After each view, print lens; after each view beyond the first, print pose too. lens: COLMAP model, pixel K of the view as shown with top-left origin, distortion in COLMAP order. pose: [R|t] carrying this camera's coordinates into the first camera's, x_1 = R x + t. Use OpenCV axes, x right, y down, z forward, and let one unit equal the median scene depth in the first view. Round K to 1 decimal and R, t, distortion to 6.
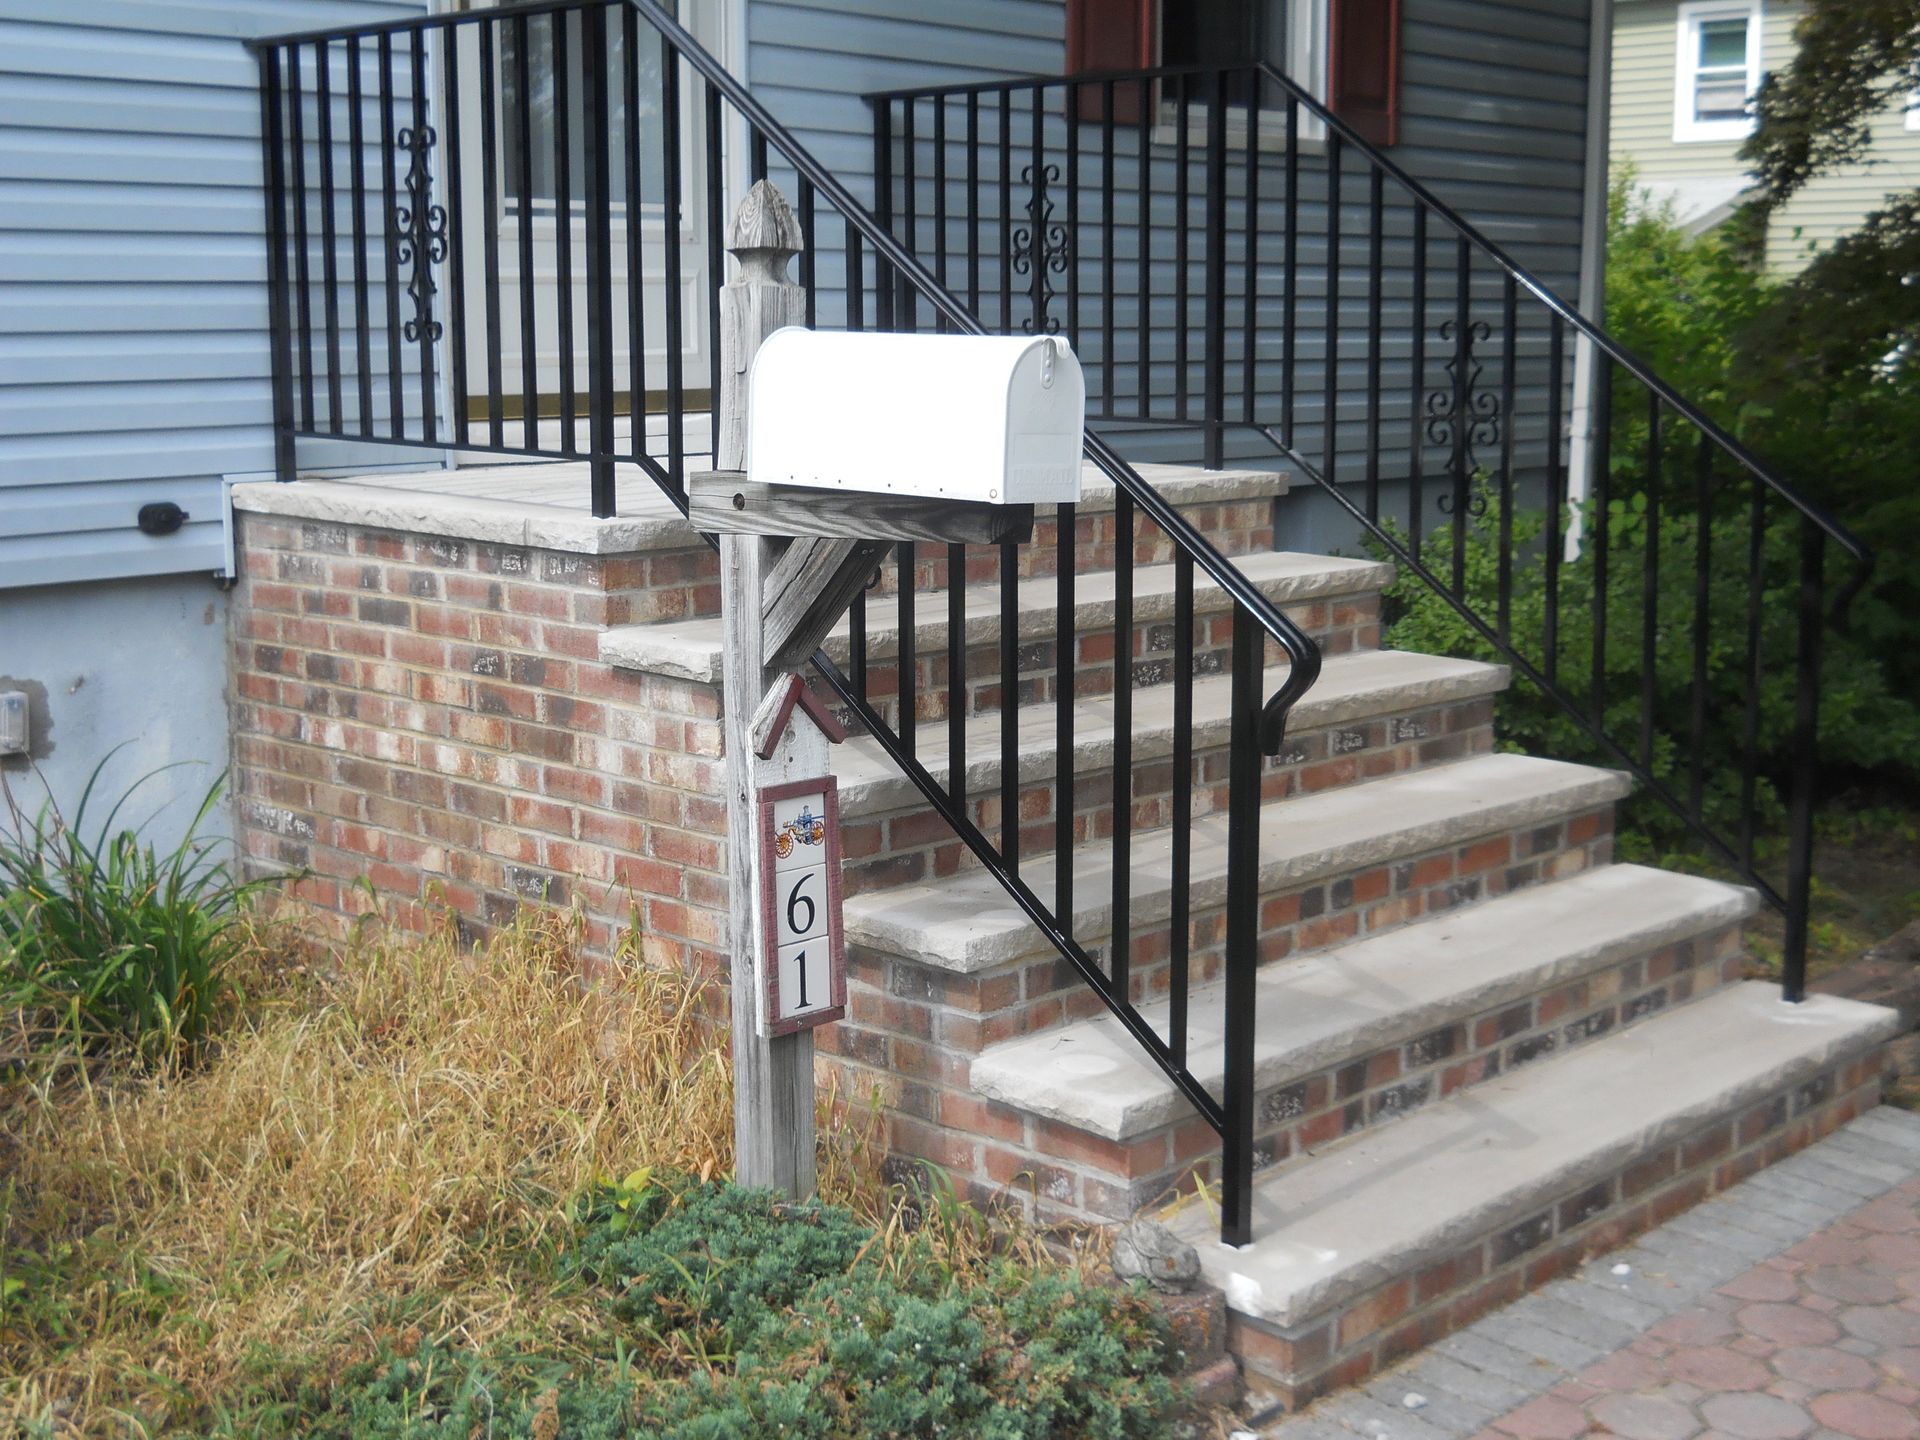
lens RADIAL K [[2393.2, 0, 906.9], [0, 2393.2, 730.6], [0, 0, 1]] dist [-0.140240, 0.045440]
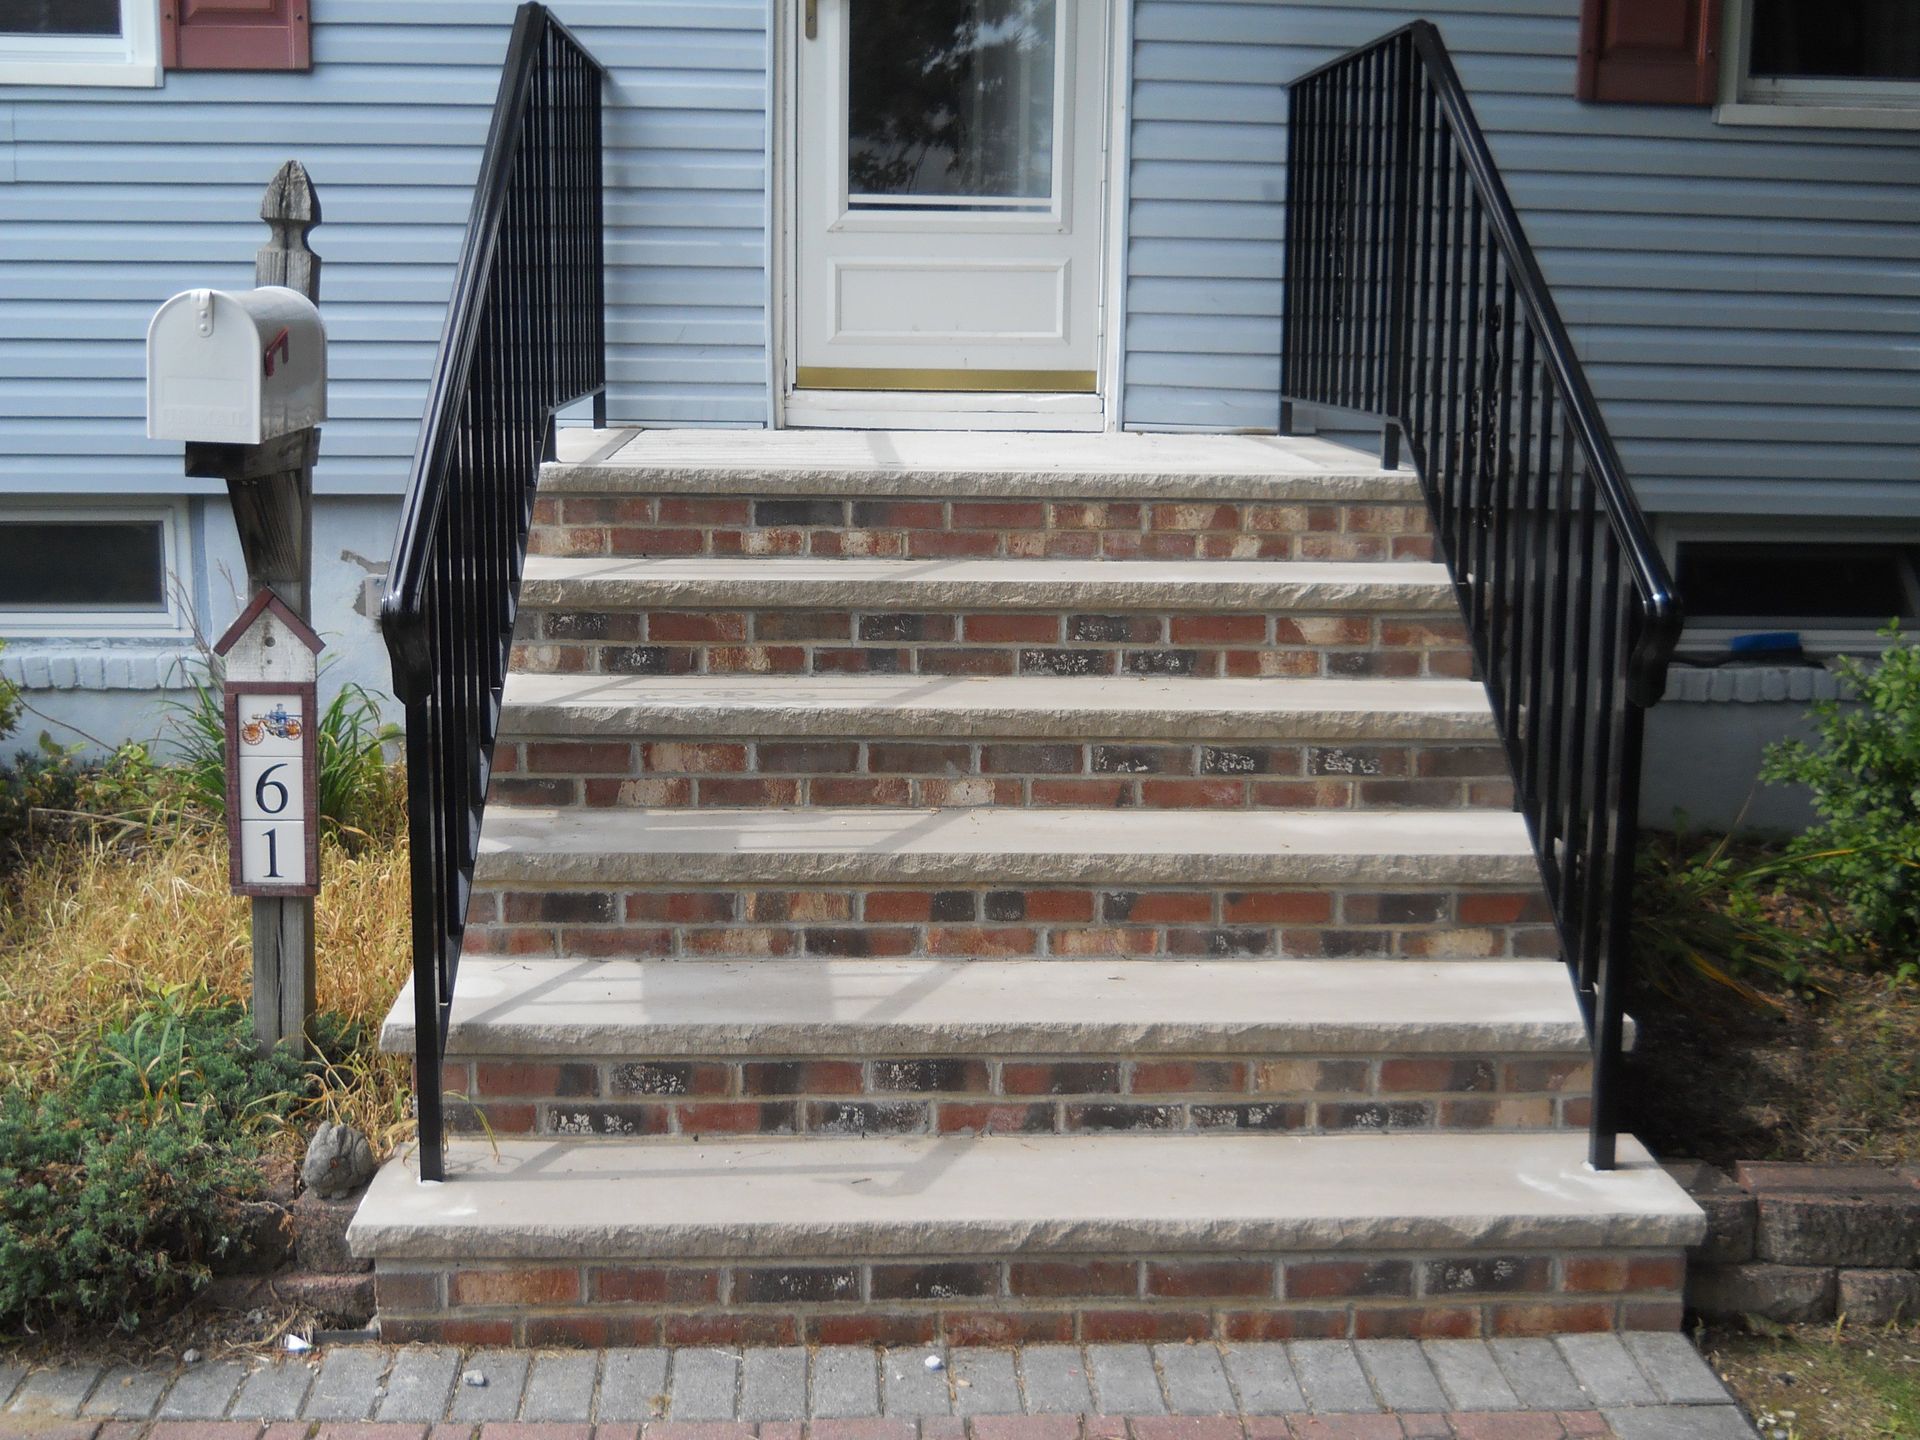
lens RADIAL K [[2153.5, 0, 924.3], [0, 2153.5, 684.1], [0, 0, 1]] dist [-0.109691, 0.007739]
pose [[0.771233, 0.123079, -0.624541, 0.672320], [-0.128243, 0.991054, 0.036944, -0.044683], [0.623501, 0.051601, 0.780118, 0.316340]]
